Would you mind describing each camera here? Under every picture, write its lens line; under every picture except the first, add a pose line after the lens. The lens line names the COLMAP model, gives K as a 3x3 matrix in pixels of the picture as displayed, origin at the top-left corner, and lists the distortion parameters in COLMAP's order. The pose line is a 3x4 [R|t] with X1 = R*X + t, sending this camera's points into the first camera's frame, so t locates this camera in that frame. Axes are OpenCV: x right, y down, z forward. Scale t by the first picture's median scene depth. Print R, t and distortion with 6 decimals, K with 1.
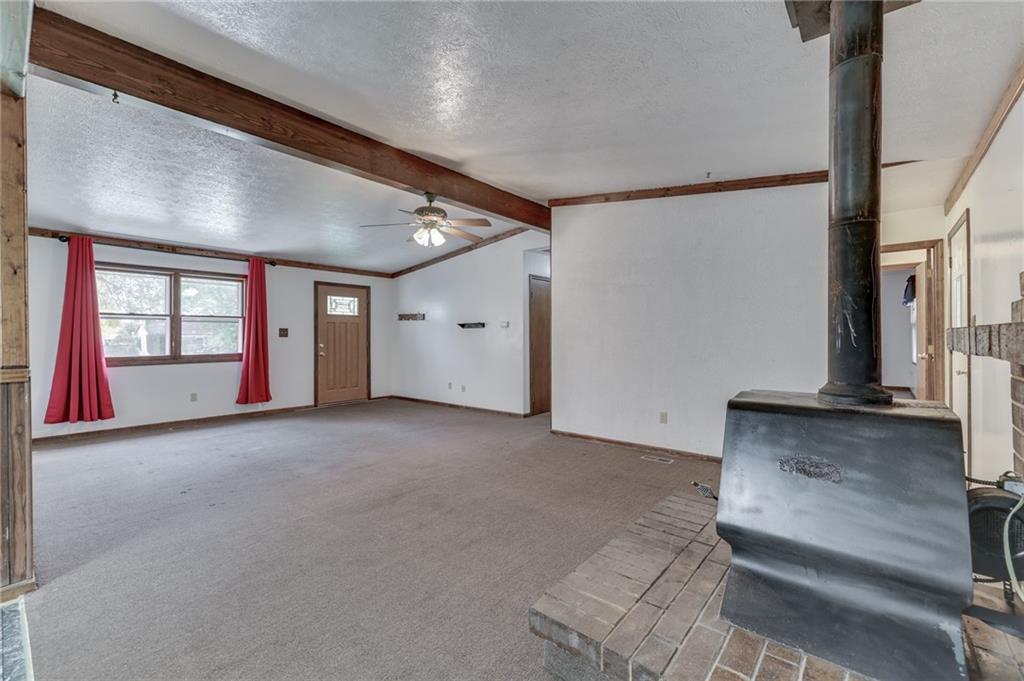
lens RADIAL K [[429.1, 0, 515.3], [0, 429.1, 334.9], [0, 0, 1]] dist [0.001000, 0.000041]
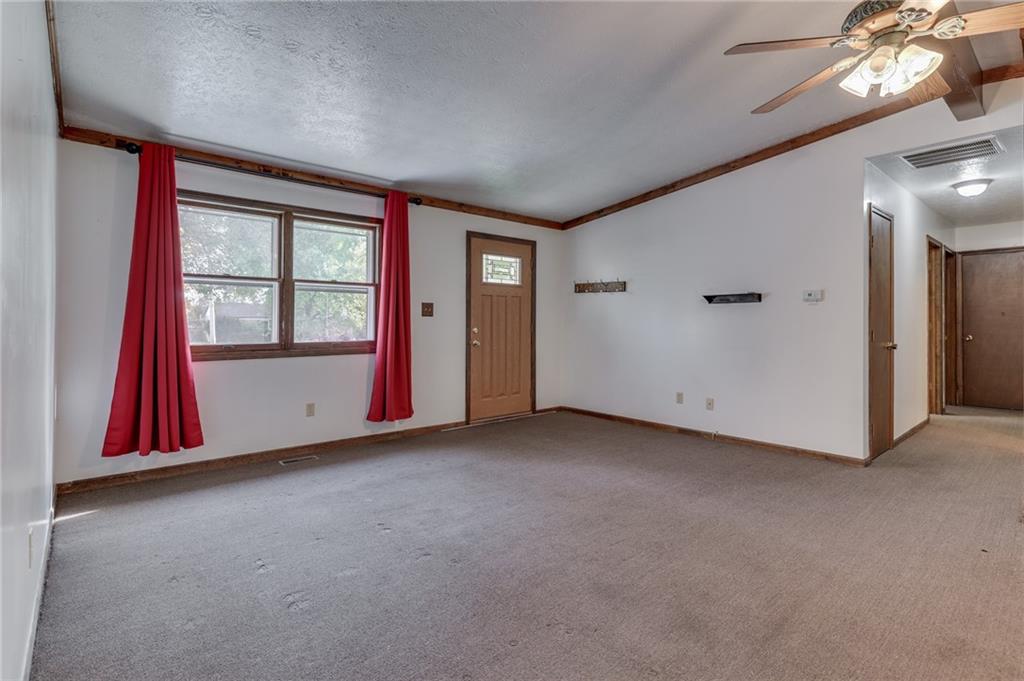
lens RADIAL K [[496.3, 0, 512.7], [0, 496.3, 318.4], [0, 0, 1]] dist [0.001275, 0.000295]
pose [[0.986717, 0.005893, -0.162343, -0.303391], [-0.006516, 0.999973, -0.003300, 0.010161], [0.162320, 0.004314, 0.986729, 0.294517]]
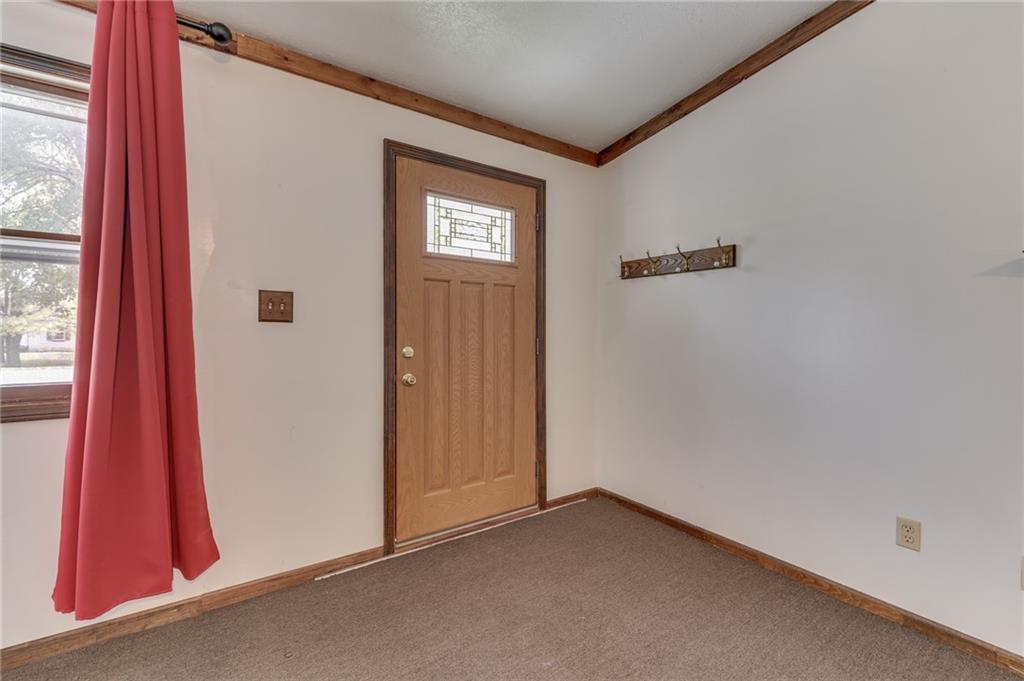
lens RADIAL K [[425.4, 0, 508.1], [0, 425.4, 334.5], [0, 0, 1]] dist [-0.001509, -0.000366]
pose [[0.957242, 0.002777, -0.289274, -0.325712], [-0.002279, 0.999995, 0.002059, 0.012597], [0.289278, -0.001311, 0.957244, 0.807242]]
